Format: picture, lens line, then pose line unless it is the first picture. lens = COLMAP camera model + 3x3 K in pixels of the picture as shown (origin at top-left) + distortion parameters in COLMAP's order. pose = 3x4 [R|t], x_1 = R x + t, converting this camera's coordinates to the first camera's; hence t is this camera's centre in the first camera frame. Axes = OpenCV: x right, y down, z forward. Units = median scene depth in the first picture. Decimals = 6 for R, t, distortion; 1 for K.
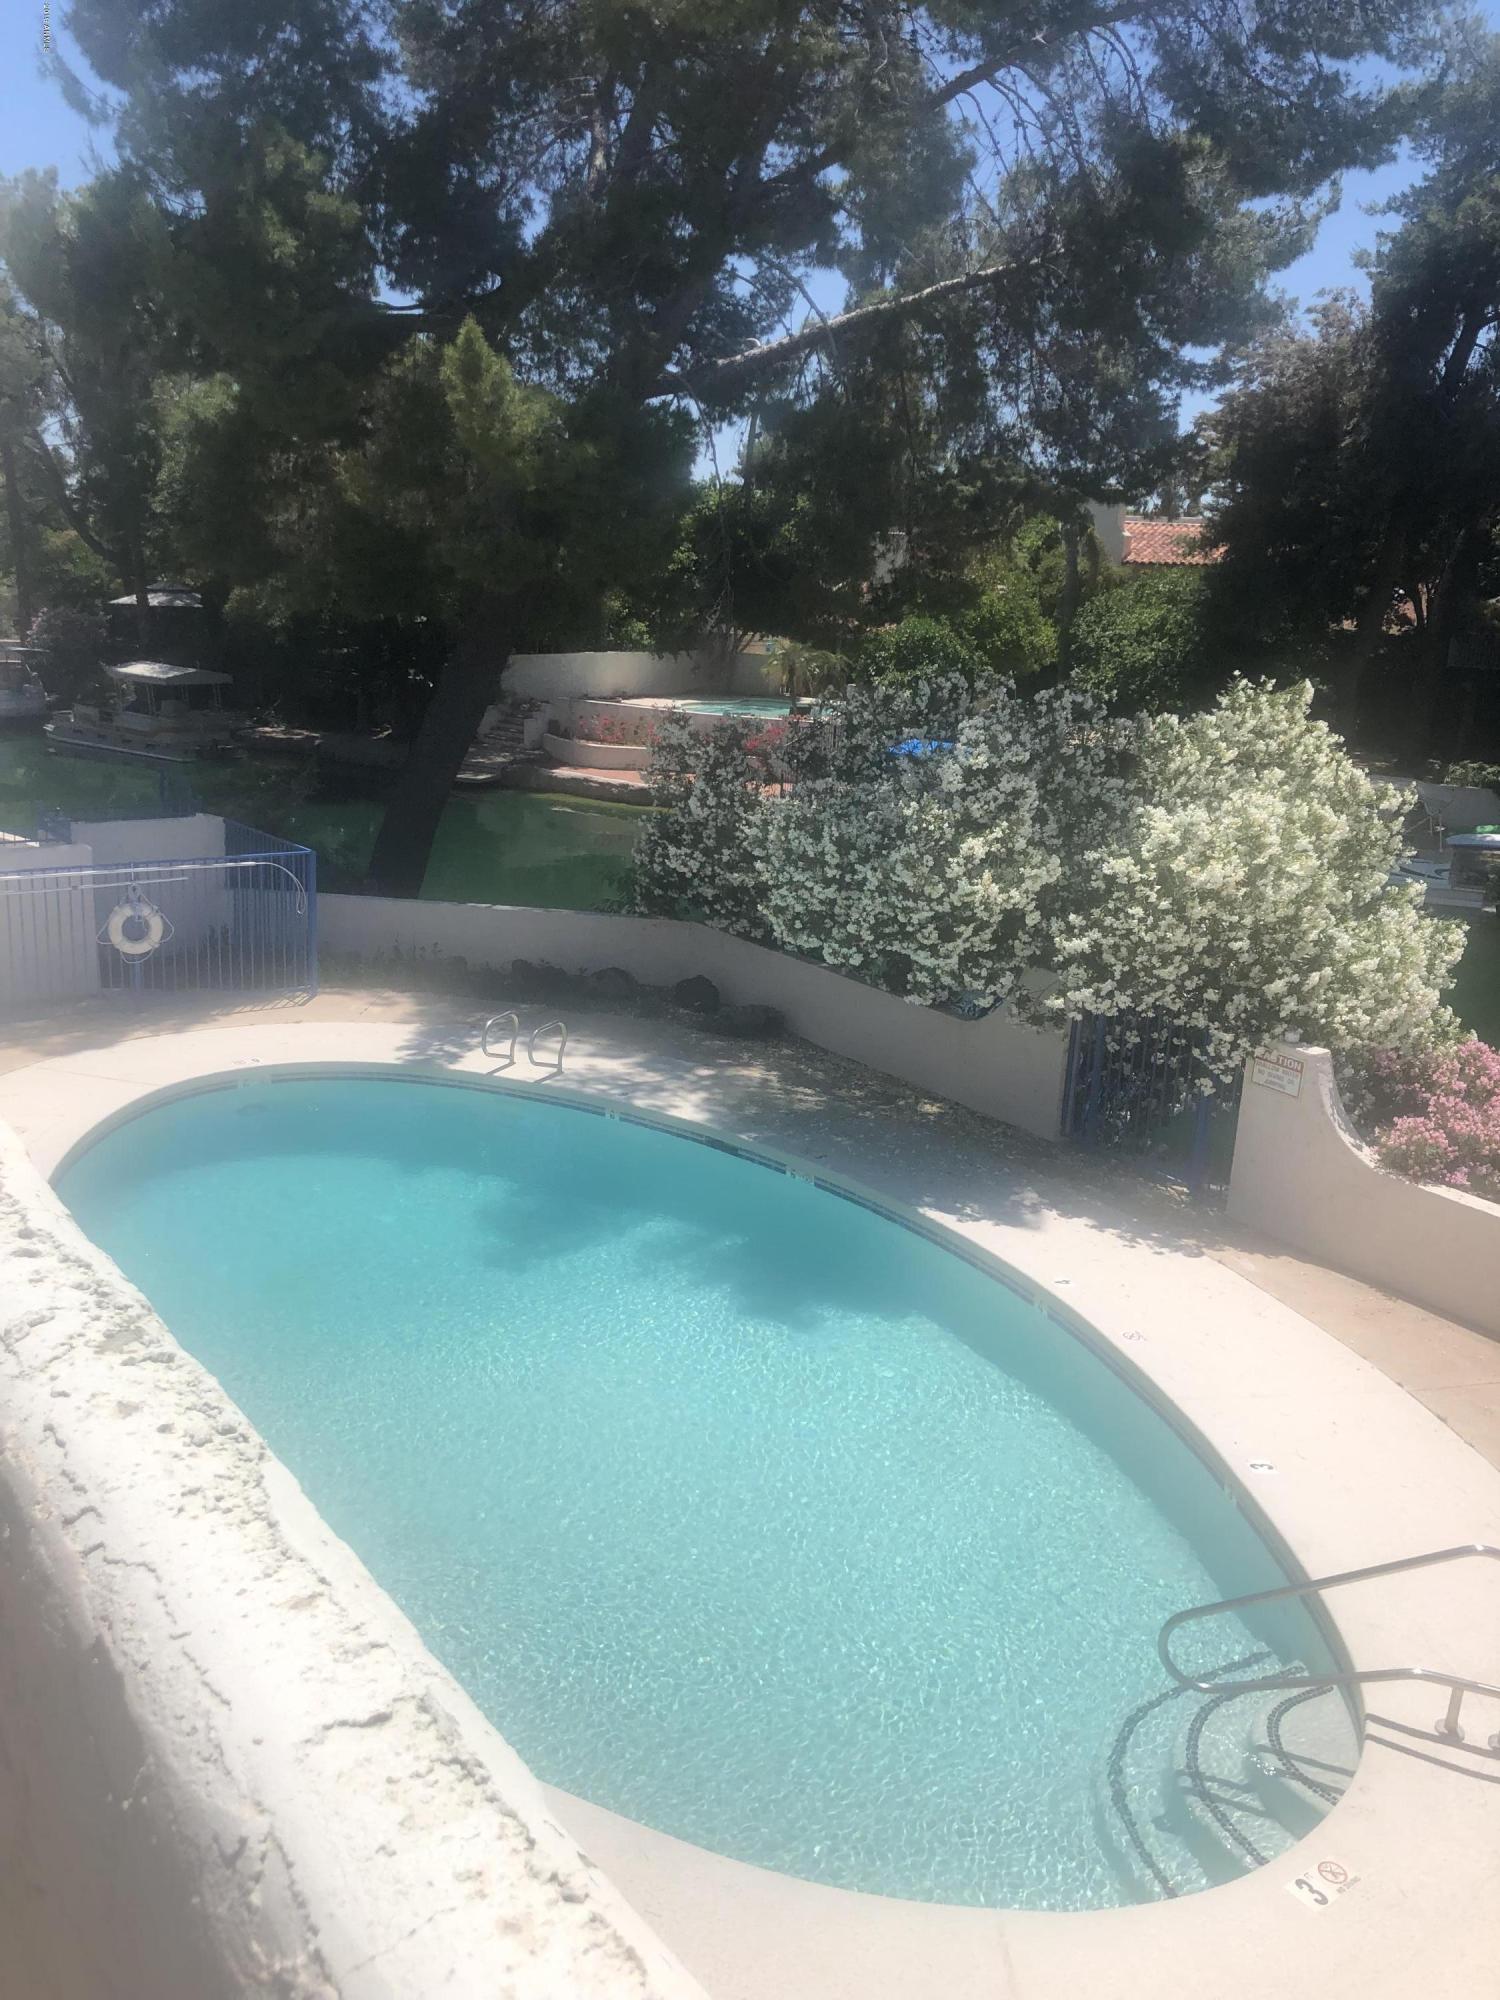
lens RADIAL K [[1623.4, 0, 736.4], [0, 1623.4, 999.3], [0, 0, 1]] dist [0.029943, -0.031820]
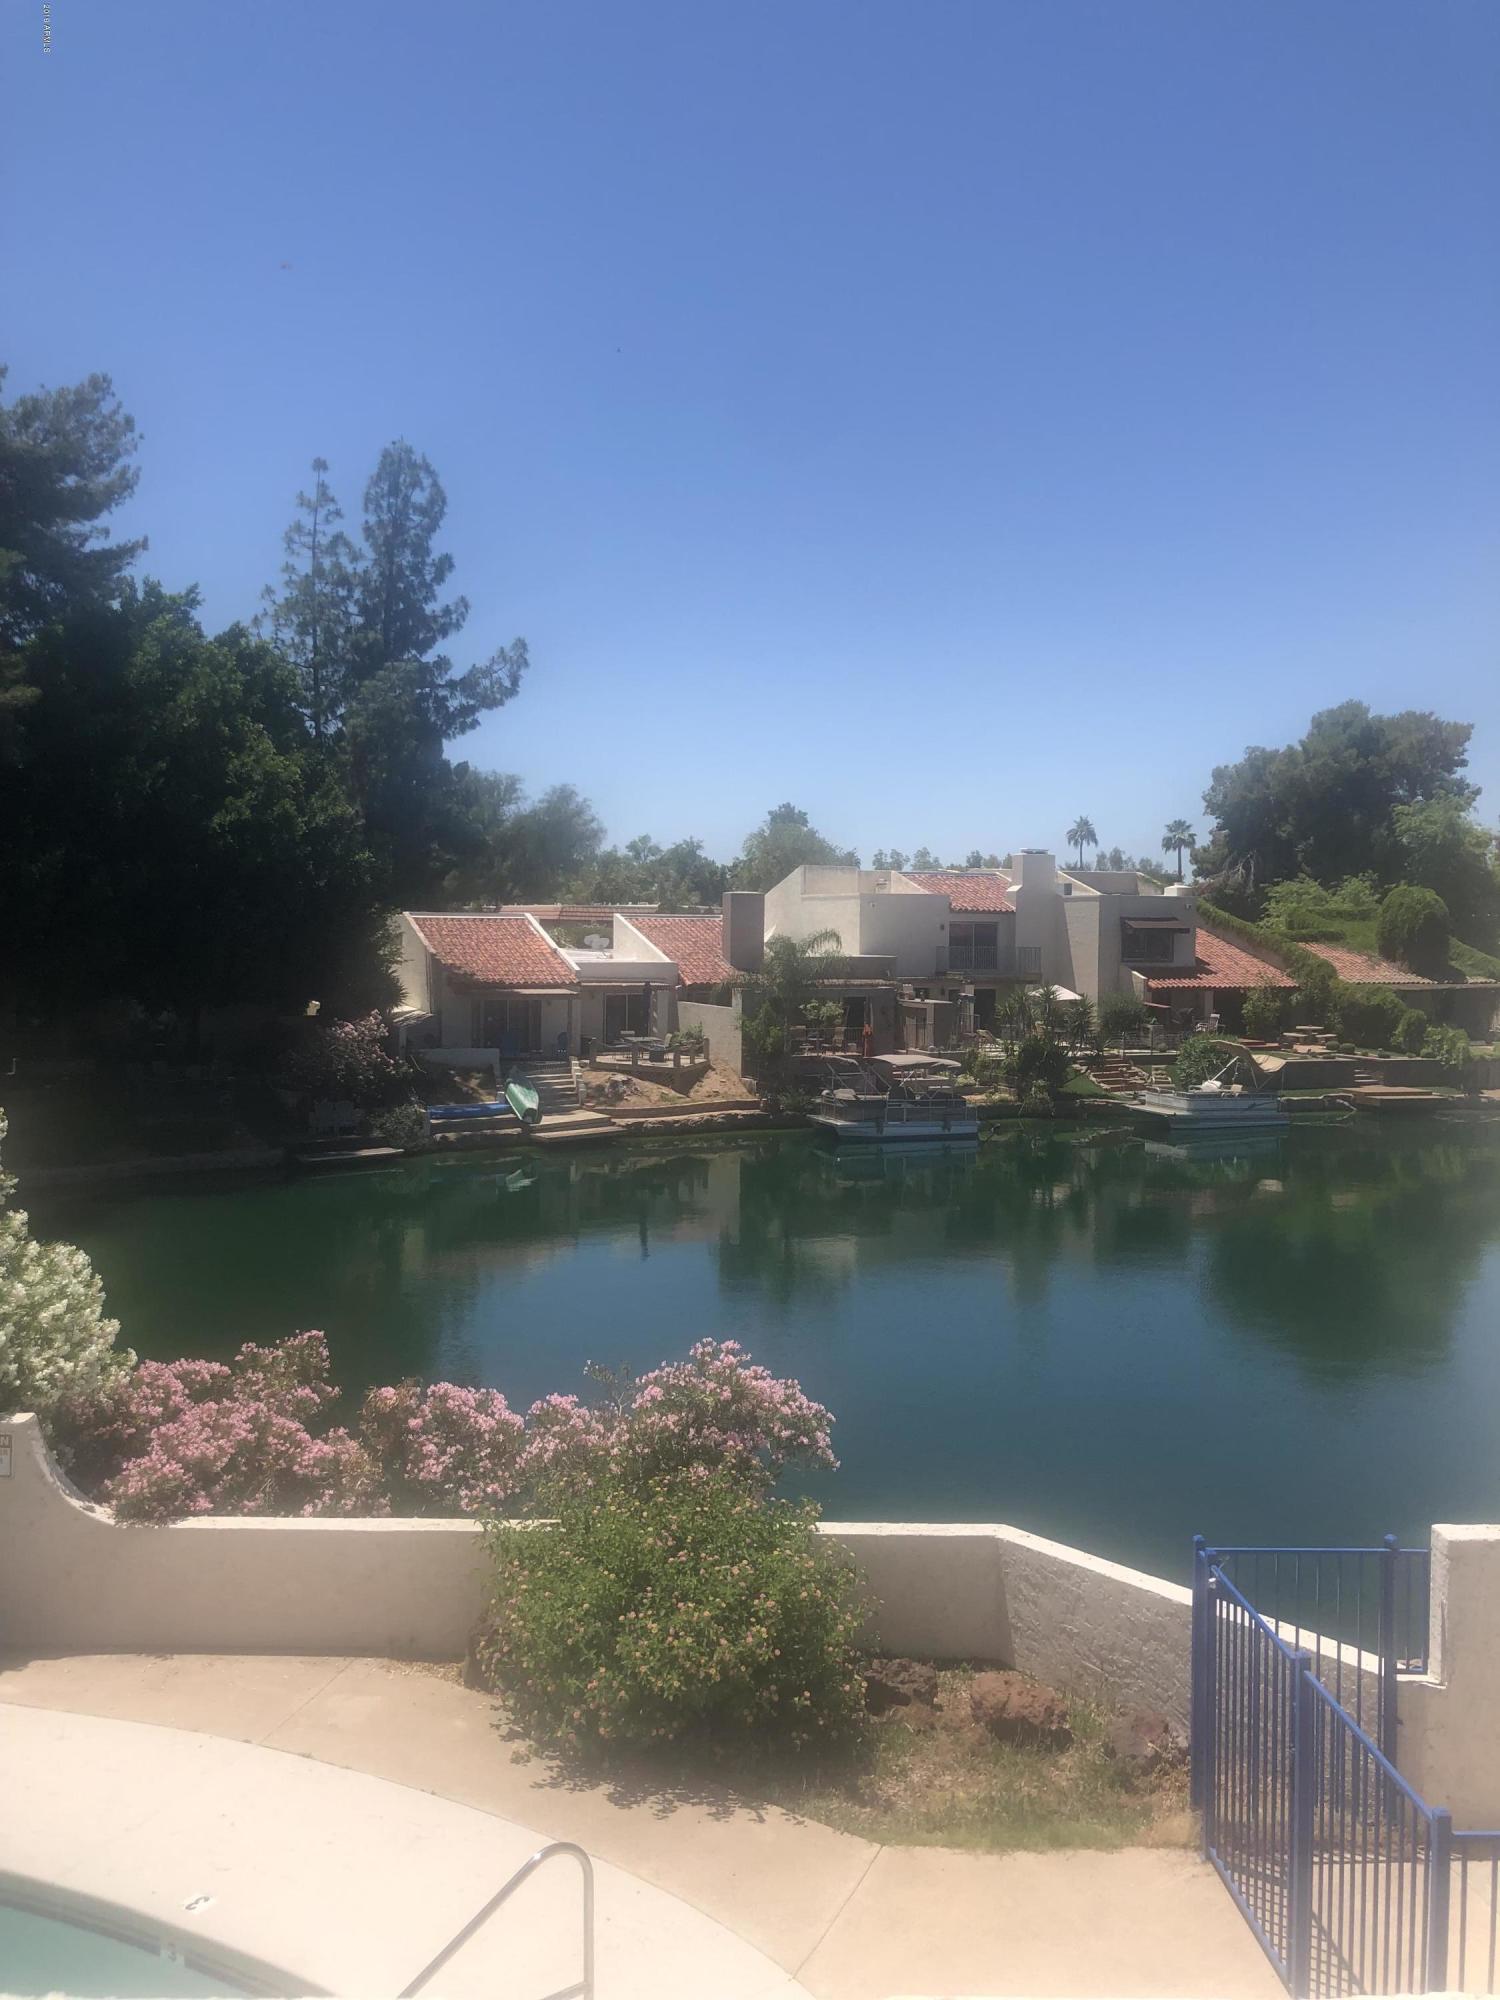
lens RADIAL K [[1623.4, 0, 752.7], [0, 1623.4, 995.2], [0, 0, 1]] dist [0.029943, -0.031820]
pose [[0.562242, -0.077143, 0.823367, -0.122151], [0.229255, 0.971156, -0.065558, -0.037395], [-0.794561, 0.225620, 0.563710, 0.101055]]
